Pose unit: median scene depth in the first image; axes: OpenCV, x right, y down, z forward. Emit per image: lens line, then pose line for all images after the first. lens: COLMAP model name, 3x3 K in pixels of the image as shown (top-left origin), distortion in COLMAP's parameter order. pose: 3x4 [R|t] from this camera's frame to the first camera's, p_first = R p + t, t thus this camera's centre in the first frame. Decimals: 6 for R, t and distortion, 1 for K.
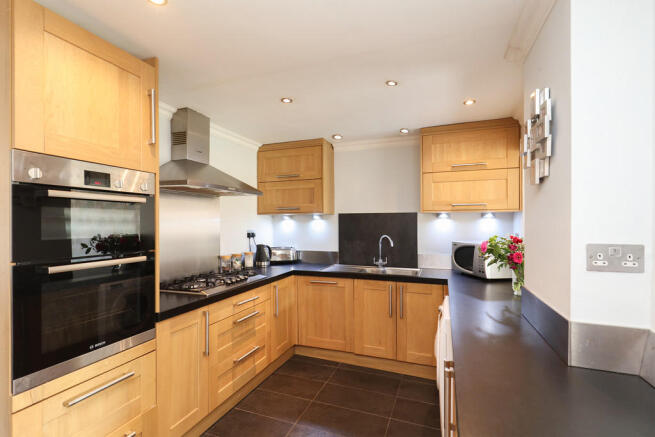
lens RADIAL K [[312.4, 0, 326.7], [0, 312.4, 220.9], [0, 0, 1]] dist [-0.006253, -0.000776]
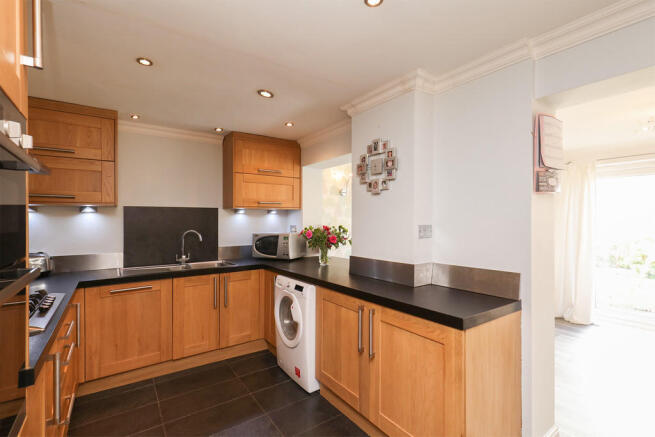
lens RADIAL K [[300.0, 0, 327.1], [0, 300.0, 219.5], [0, 0, 1]] dist [0.004764, -0.000073]
pose [[0.554585, -0.000933, 0.832126, -0.390610], [-0.001826, 0.999996, 0.002338, 0.010505], [-0.832125, -0.002816, 0.554581, 0.136304]]
